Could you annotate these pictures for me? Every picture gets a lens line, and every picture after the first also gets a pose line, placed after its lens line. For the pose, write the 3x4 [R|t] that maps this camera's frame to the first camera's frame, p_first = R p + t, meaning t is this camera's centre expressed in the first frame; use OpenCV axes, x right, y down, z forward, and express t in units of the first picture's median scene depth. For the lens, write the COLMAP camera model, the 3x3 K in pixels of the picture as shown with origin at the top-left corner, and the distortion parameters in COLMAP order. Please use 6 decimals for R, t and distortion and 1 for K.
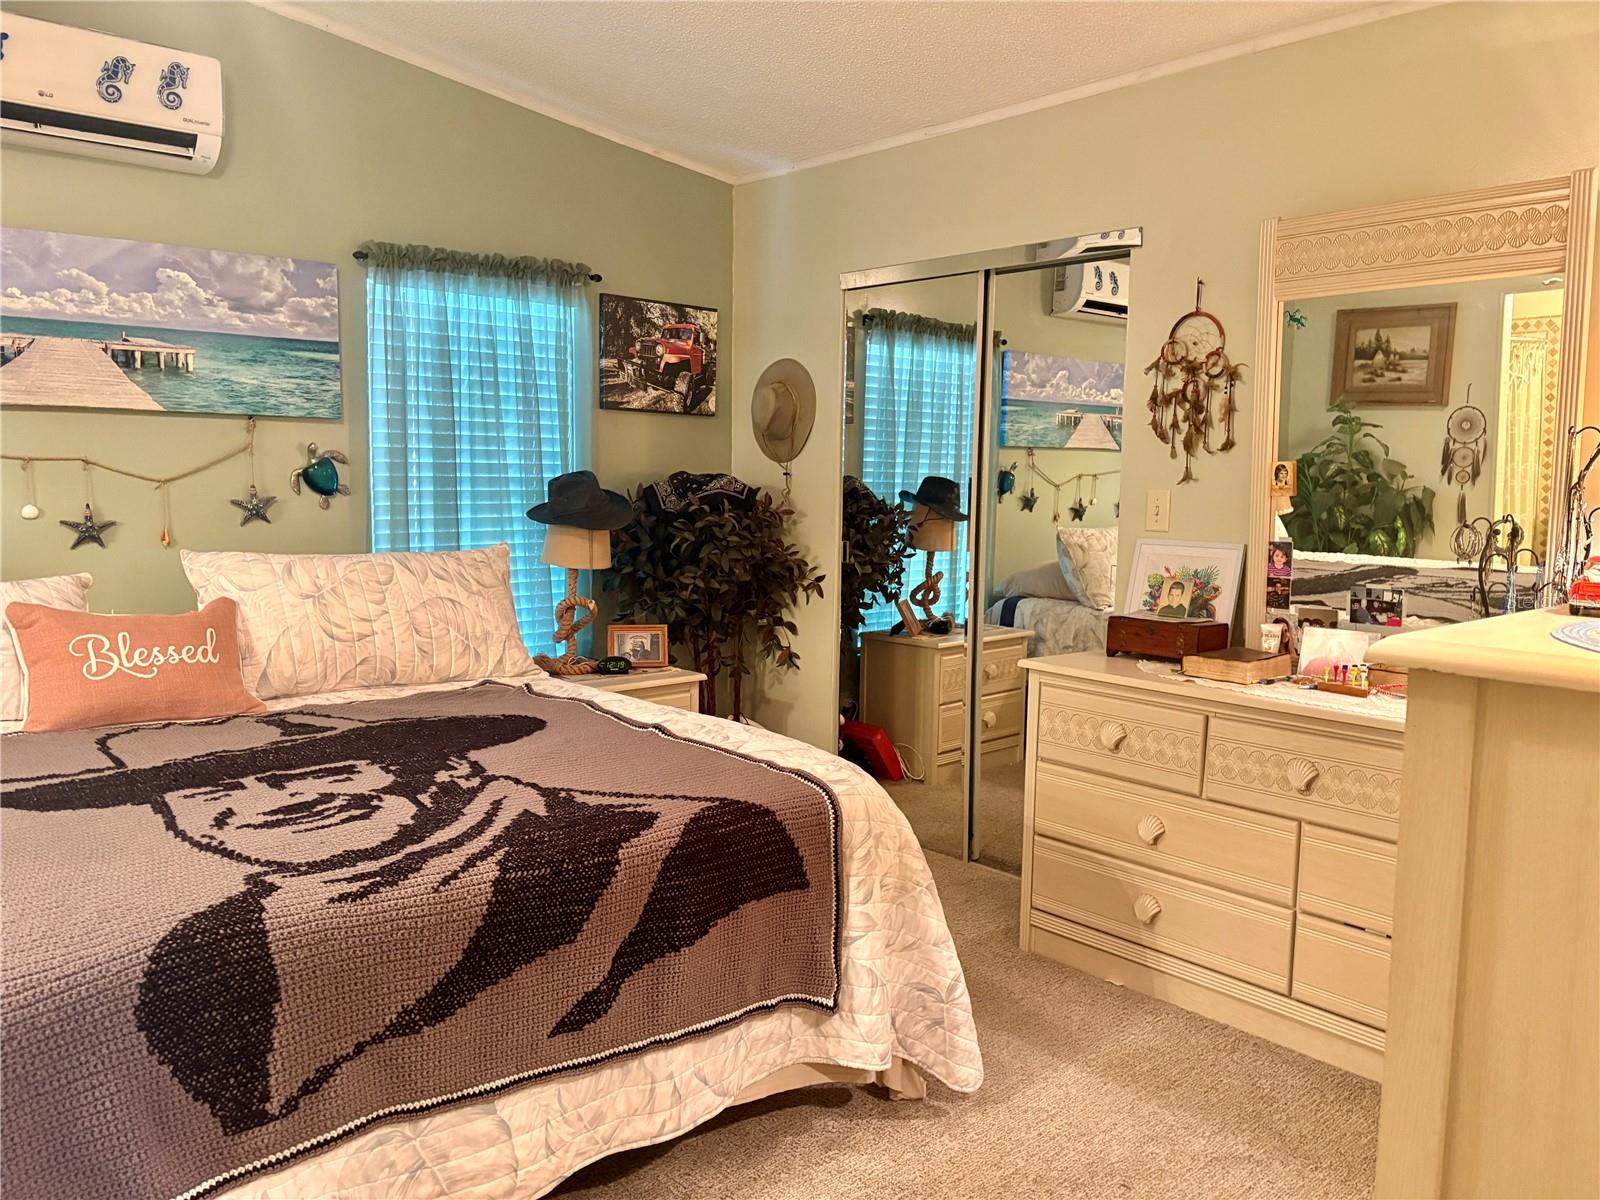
lens RADIAL K [[1209.4, 0, 798.4], [0, 1209.4, 602.1], [0, 0, 1]] dist [-0.004358, -0.014845]
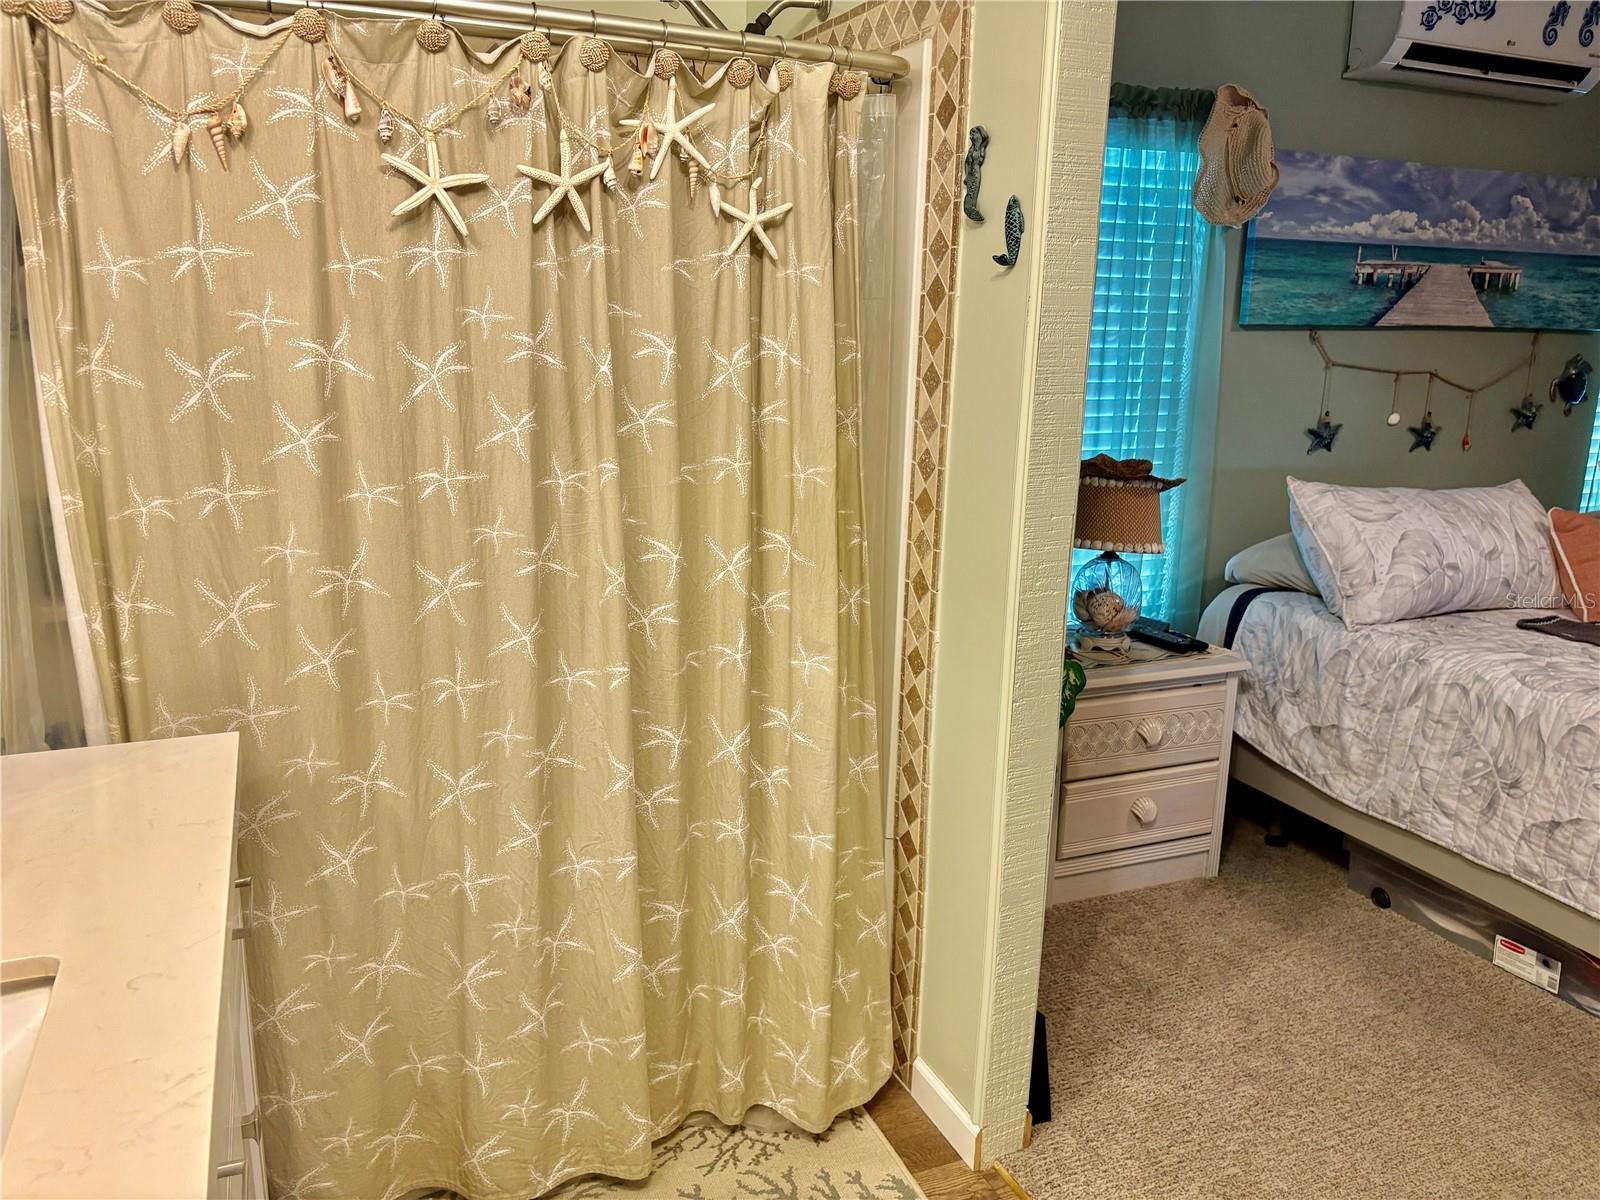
lens RADIAL K [[1209.4, 0, 797.8], [0, 1209.4, 598.5], [0, 0, 1]] dist [-0.004358, -0.014845]
pose [[0.944613, 0.069953, -0.320644, -0.749688], [-0.033109, 0.992347, 0.118955, -0.021998], [0.326512, -0.101751, 0.939700, -0.266701]]
